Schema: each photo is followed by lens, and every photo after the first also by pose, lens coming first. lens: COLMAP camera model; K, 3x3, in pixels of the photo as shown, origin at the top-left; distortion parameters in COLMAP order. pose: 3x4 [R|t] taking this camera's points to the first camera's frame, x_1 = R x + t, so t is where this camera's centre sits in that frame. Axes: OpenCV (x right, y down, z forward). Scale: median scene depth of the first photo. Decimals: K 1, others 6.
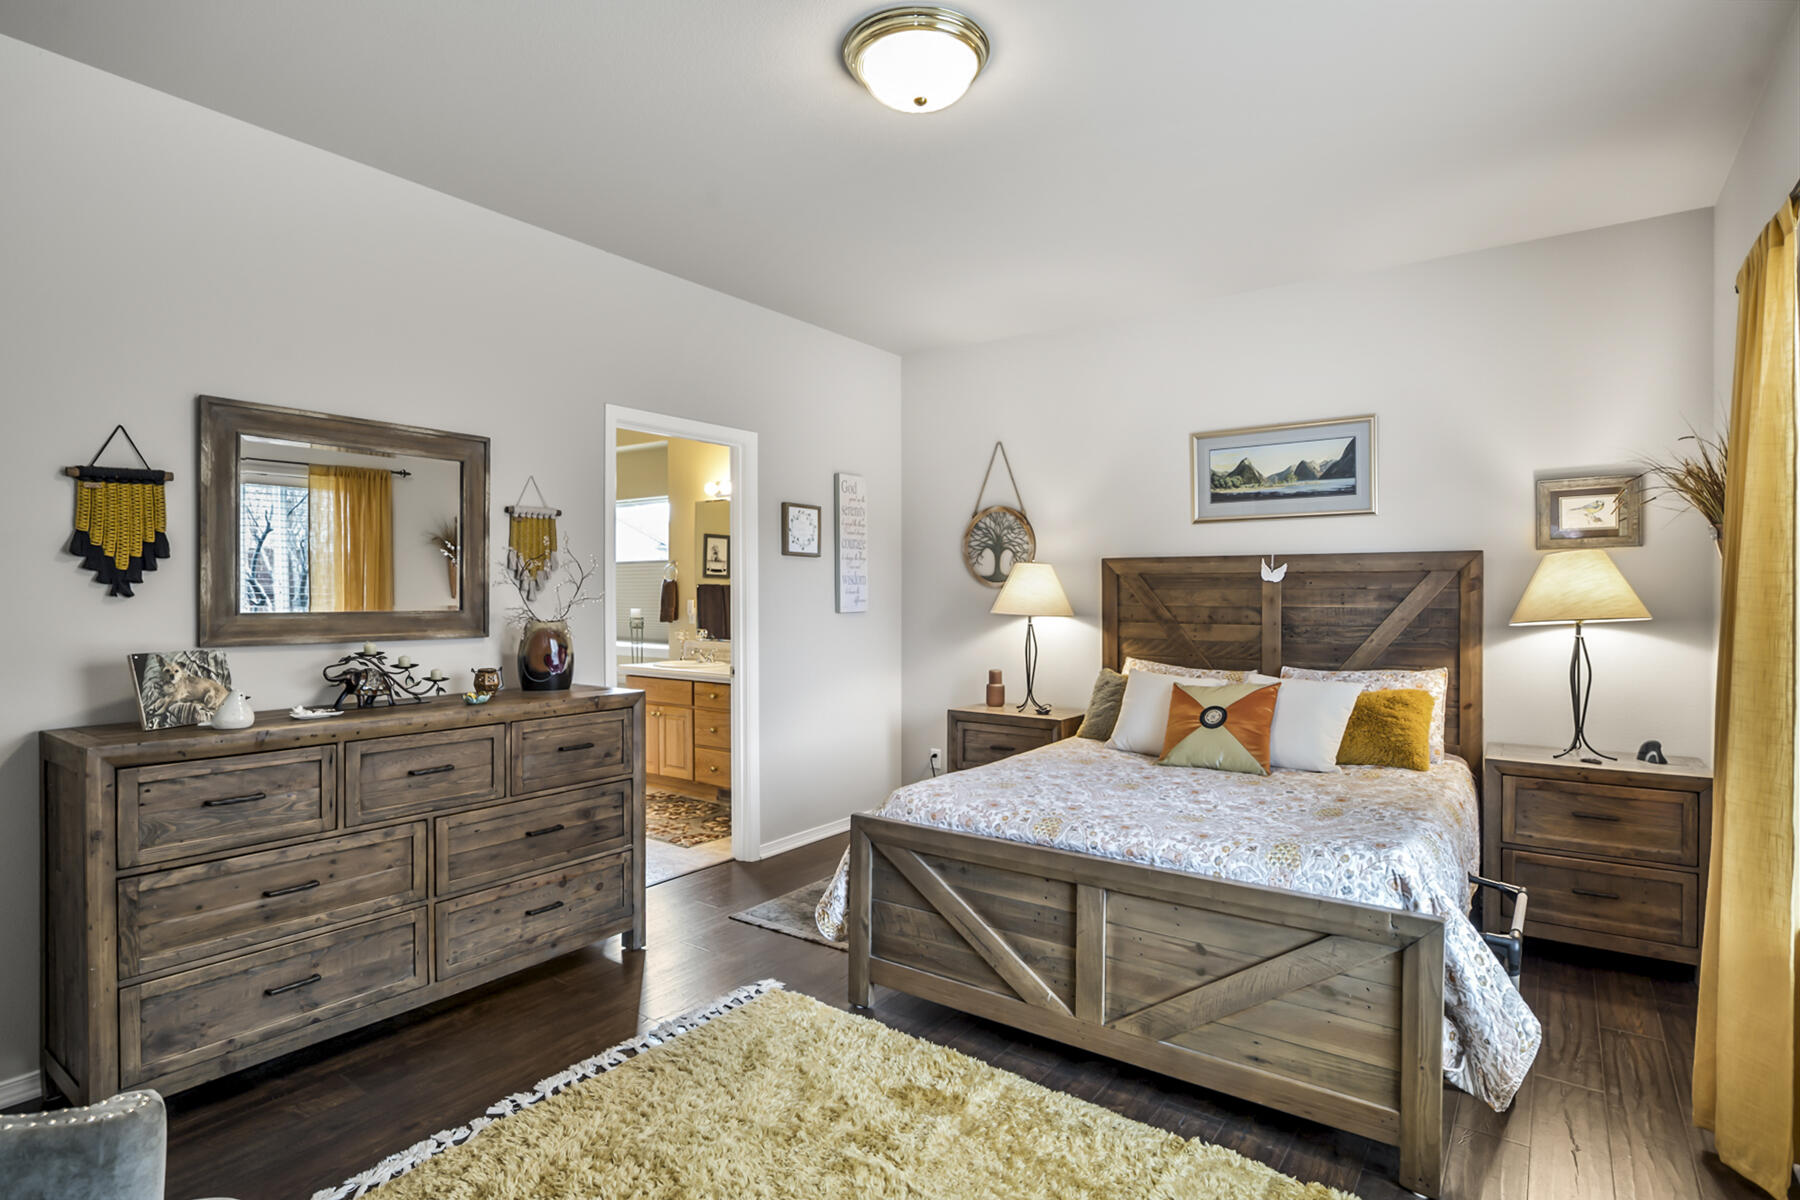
lens RADIAL K [[910.4, 0, 901.2], [0, 910.4, 593.9], [0, 0, 1]] dist [-0.028963, 0.016575]
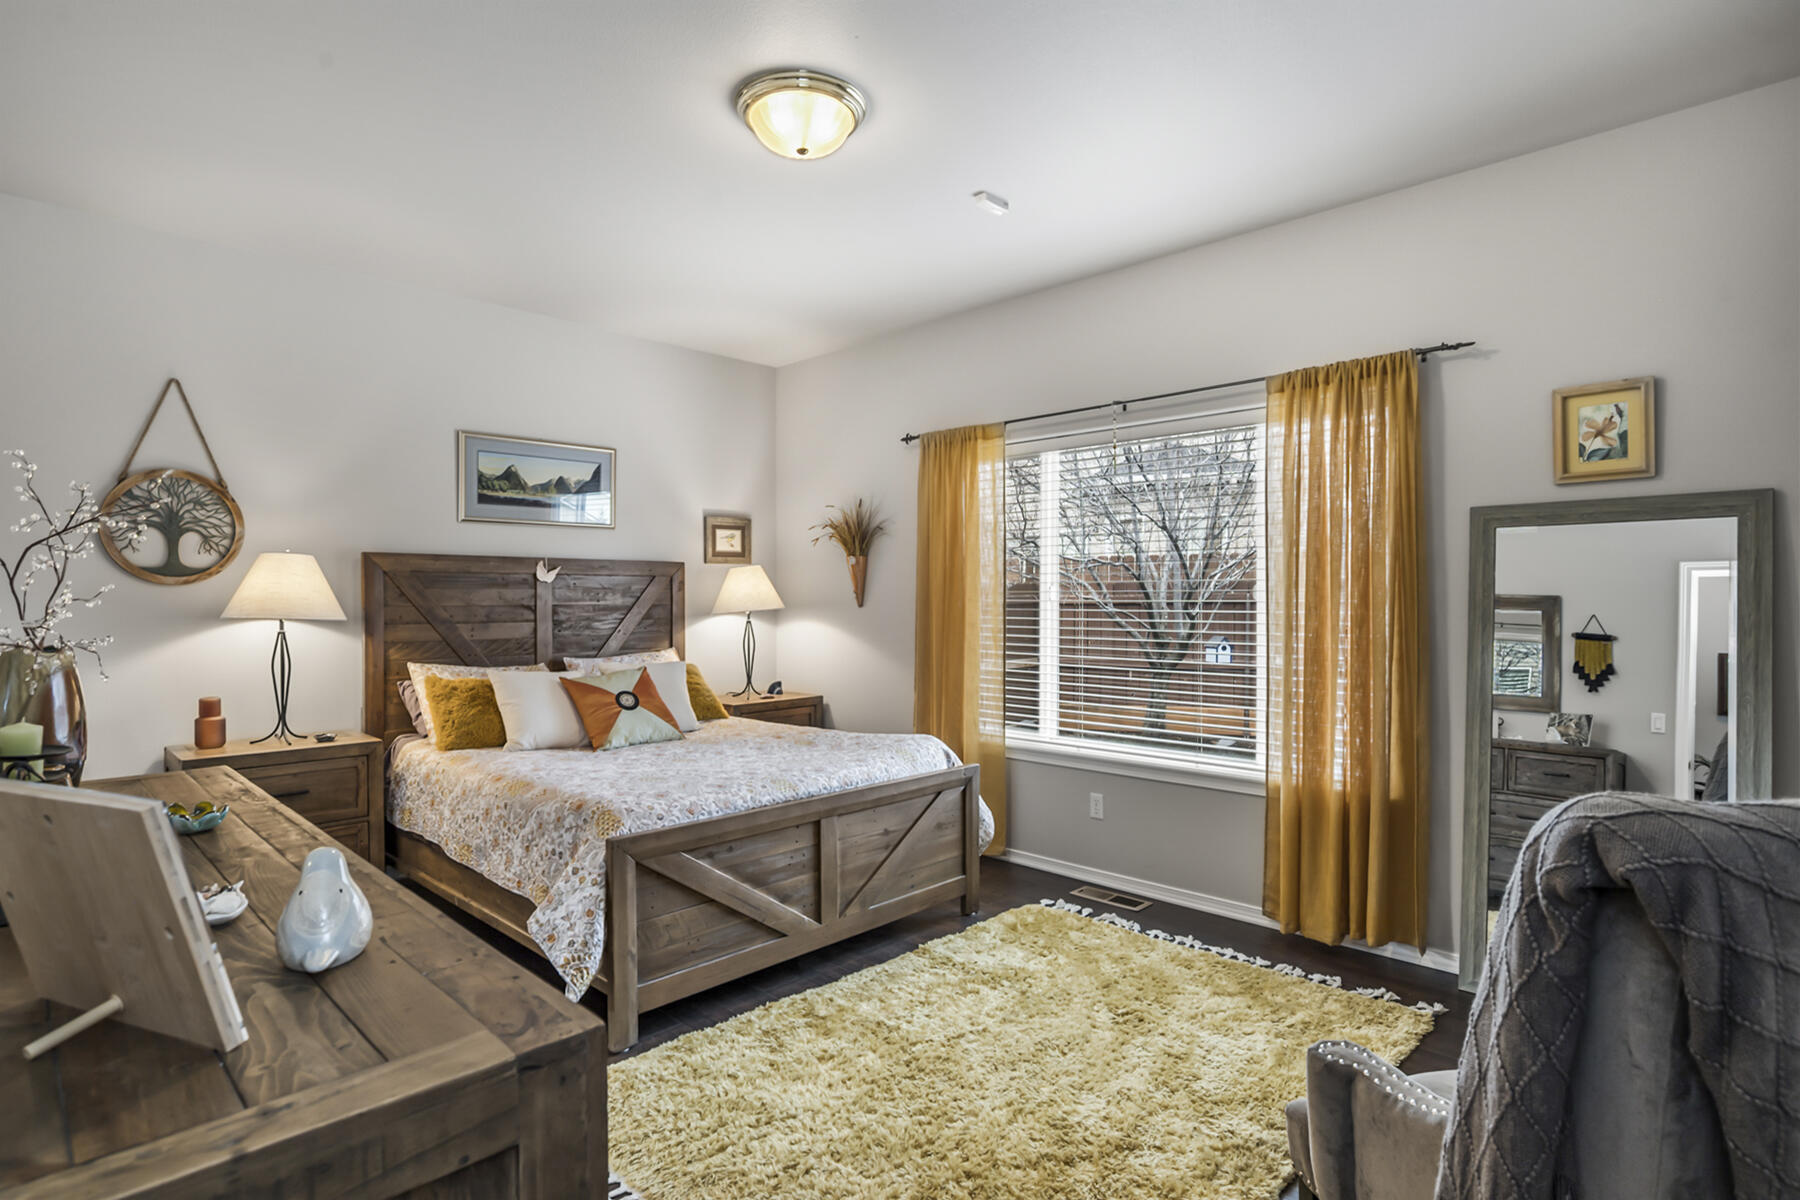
lens RADIAL K [[910.4, 0, 901.2], [0, 910.4, 593.9], [0, 0, 1]] dist [-0.028963, 0.016575]
pose [[0.145921, 0.000338, 0.989296, -0.607989], [-0.000089, 1.000000, -0.000329, 0.001025], [-0.989296, -0.000040, 0.145921, 0.403477]]
